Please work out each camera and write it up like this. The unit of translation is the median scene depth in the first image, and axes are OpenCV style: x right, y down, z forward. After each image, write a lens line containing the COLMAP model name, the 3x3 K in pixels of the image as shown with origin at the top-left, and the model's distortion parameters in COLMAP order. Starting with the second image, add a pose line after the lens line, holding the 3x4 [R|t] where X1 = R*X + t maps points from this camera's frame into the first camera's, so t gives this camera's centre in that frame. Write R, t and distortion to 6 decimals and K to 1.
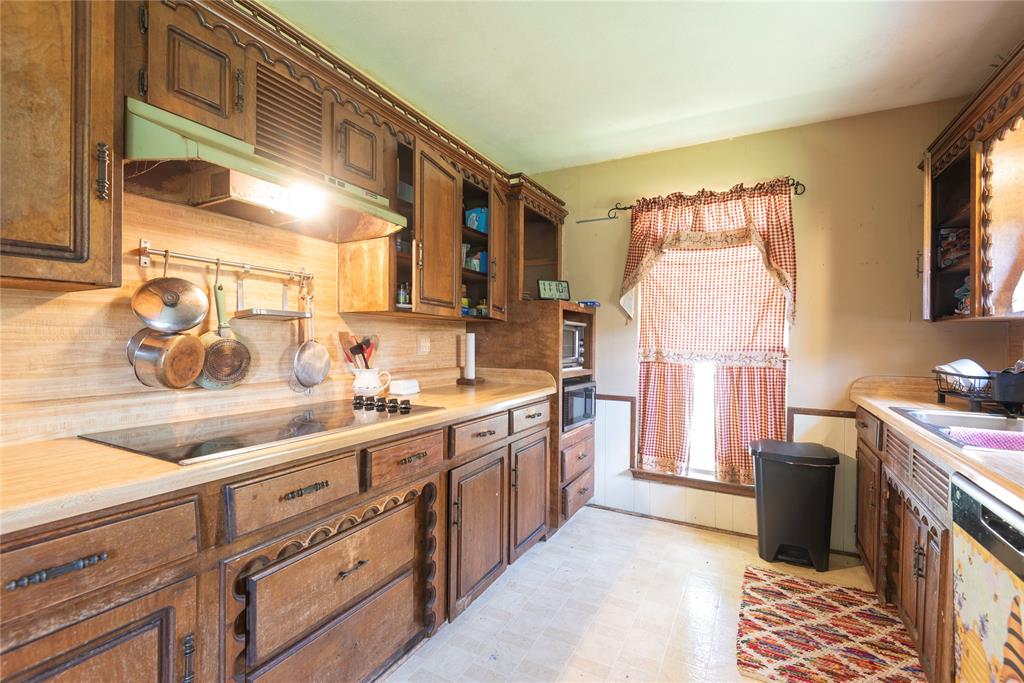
lens RADIAL K [[466.1, 0, 505.8], [0, 466.1, 339.0], [0, 0, 1]] dist [0.018563, -0.009154]
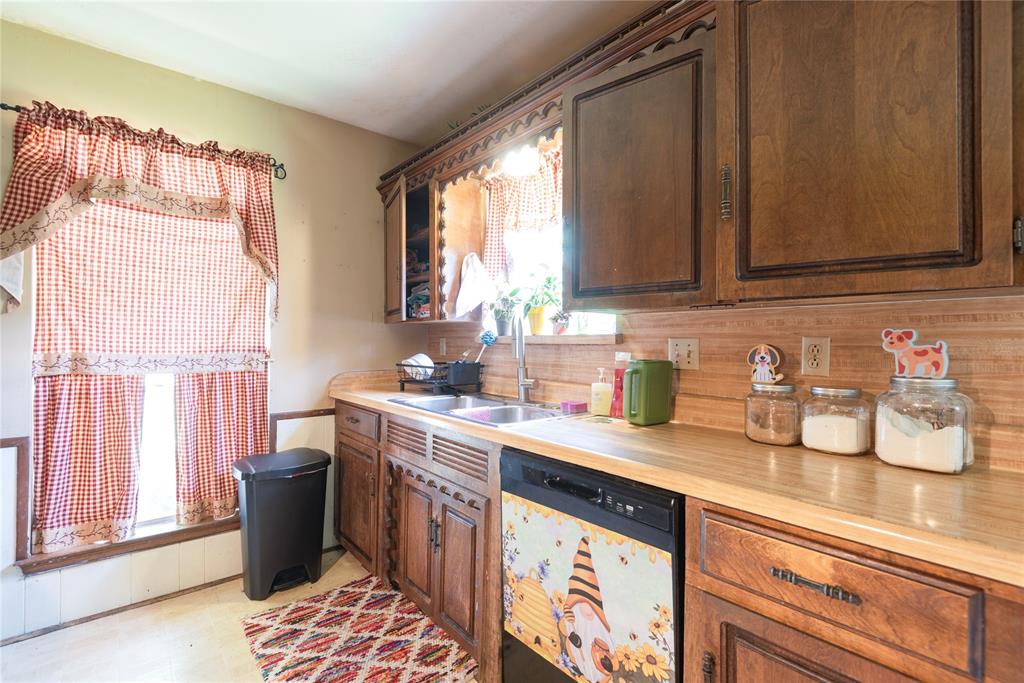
lens RADIAL K [[466.1, 0, 517.2], [0, 466.1, 338.8], [0, 0, 1]] dist [0.018563, -0.009154]
pose [[0.359885, -0.003608, 0.932990, -0.059515], [0.000983, 0.999993, 0.003488, 0.000071], [-0.932996, -0.000339, 0.359886, 0.244656]]
